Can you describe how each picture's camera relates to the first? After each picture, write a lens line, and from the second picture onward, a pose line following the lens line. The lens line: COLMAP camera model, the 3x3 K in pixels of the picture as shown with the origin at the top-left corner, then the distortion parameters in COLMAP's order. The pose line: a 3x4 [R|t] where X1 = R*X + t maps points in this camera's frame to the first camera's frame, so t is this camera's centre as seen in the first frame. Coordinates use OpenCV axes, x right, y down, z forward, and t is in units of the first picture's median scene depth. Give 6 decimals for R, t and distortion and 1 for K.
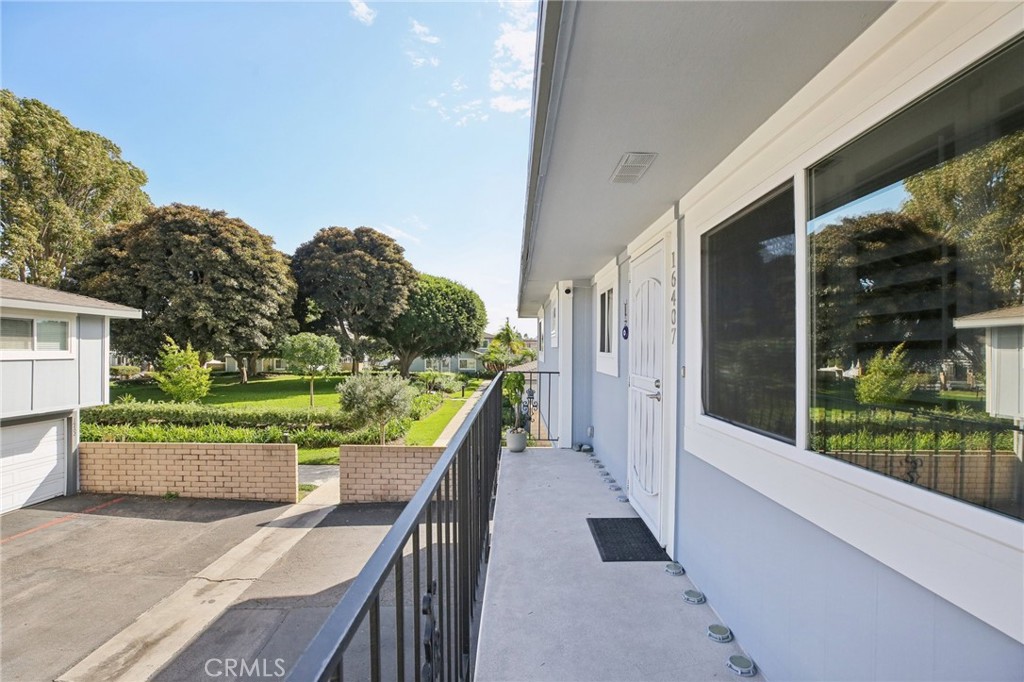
lens RADIAL K [[529.0, 0, 512.0], [0, 529.0, 341.0], [0, 0, 1]] dist [0.001180, 0.000364]
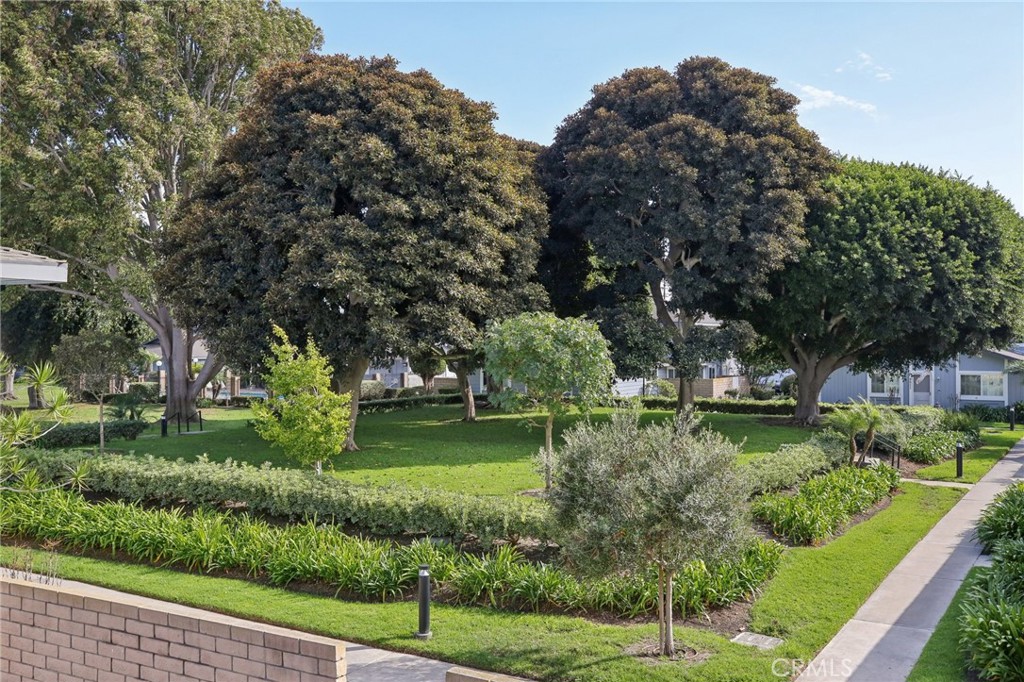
lens RADIAL K [[994.1, 0, 512.0], [0, 994.1, 341.0], [0, 0, 1]] dist [-0.003366, 0.138559]
pose [[0.854325, -0.009592, -0.519650, 0.004388], [0.014960, 0.999869, 0.006139, 0.002310], [0.519523, -0.013019, 0.854357, 0.293316]]
